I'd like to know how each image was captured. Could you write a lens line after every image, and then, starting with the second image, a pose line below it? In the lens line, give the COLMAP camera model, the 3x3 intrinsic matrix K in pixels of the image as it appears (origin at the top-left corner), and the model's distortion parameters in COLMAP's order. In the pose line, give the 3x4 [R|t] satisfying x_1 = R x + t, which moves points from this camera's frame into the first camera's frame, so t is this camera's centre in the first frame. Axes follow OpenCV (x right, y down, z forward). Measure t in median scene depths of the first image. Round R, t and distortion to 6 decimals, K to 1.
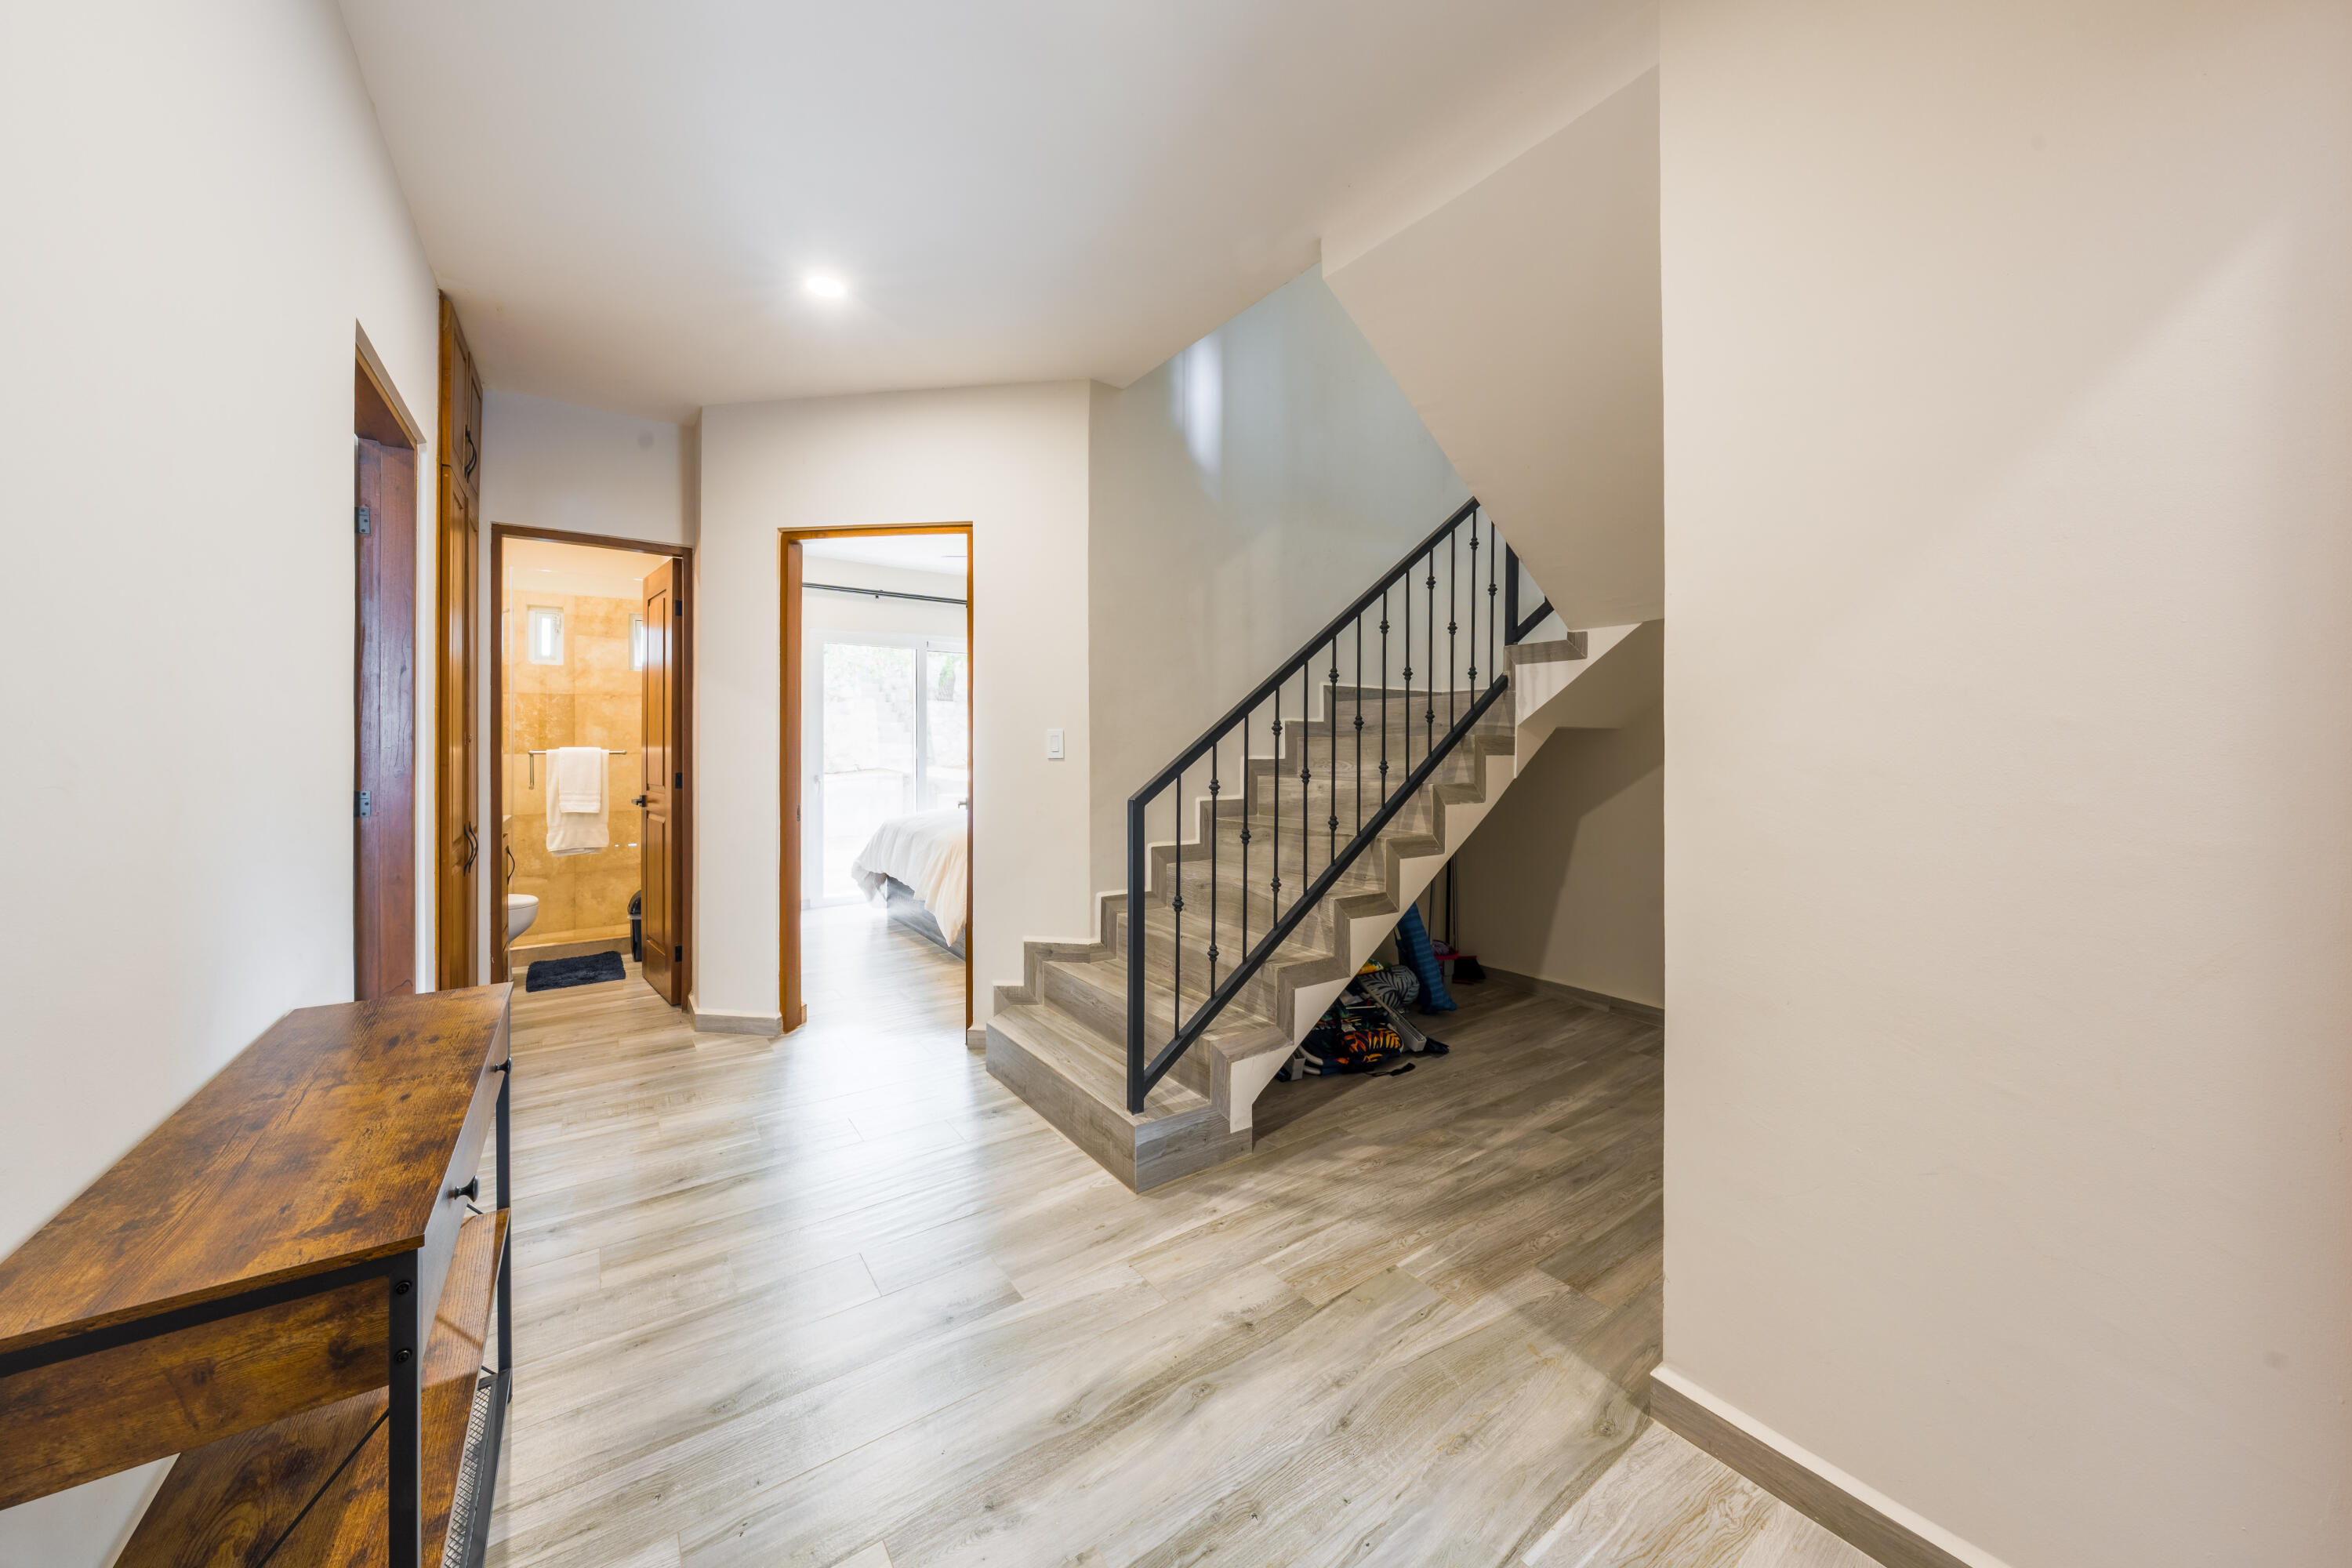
lens RADIAL K [[798.0, 0, 1157.3], [0, 798.0, 756.5], [0, 0, 1]] dist [-0.000403, -0.000070]
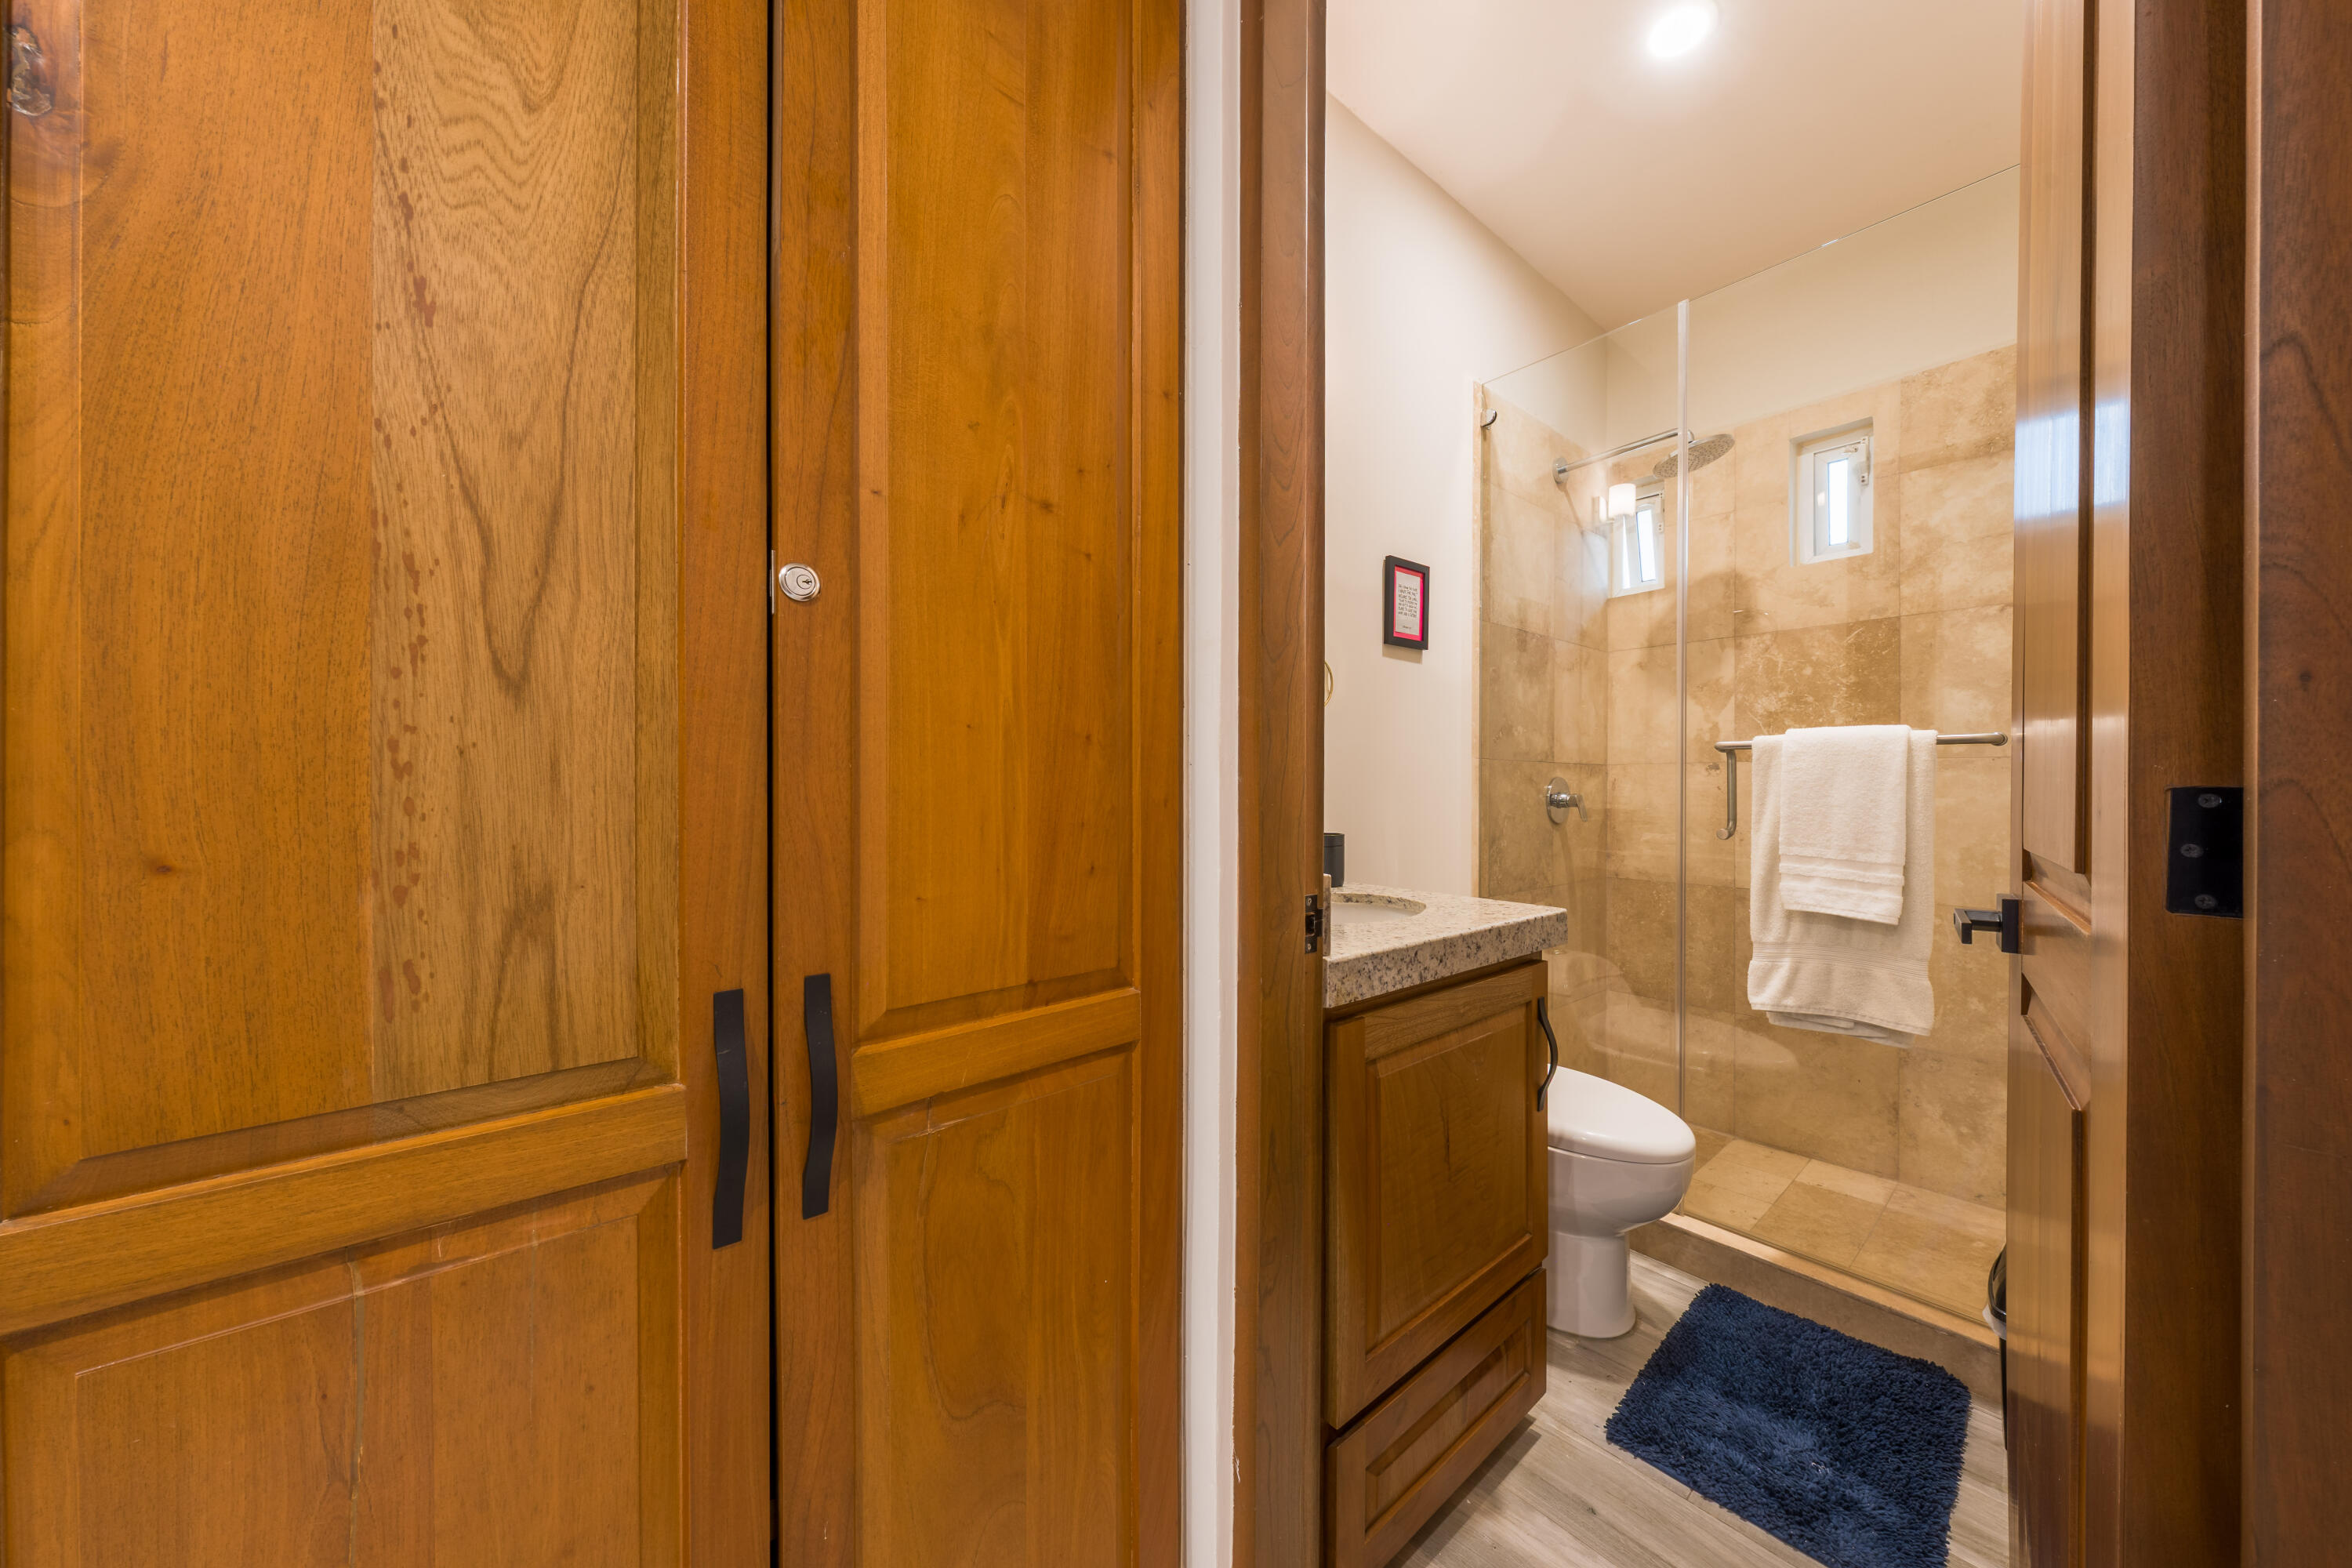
lens RADIAL K [[818.2, 0, 1160.3], [0, 818.2, 771.7], [0, 0, 1]] dist [-0.000793, -0.000087]
pose [[0.065590, -0.002386, -0.997844, -0.373956], [0.001469, 0.999996, -0.002295, 0.004755], [0.997846, -0.001315, 0.065593, 0.668070]]
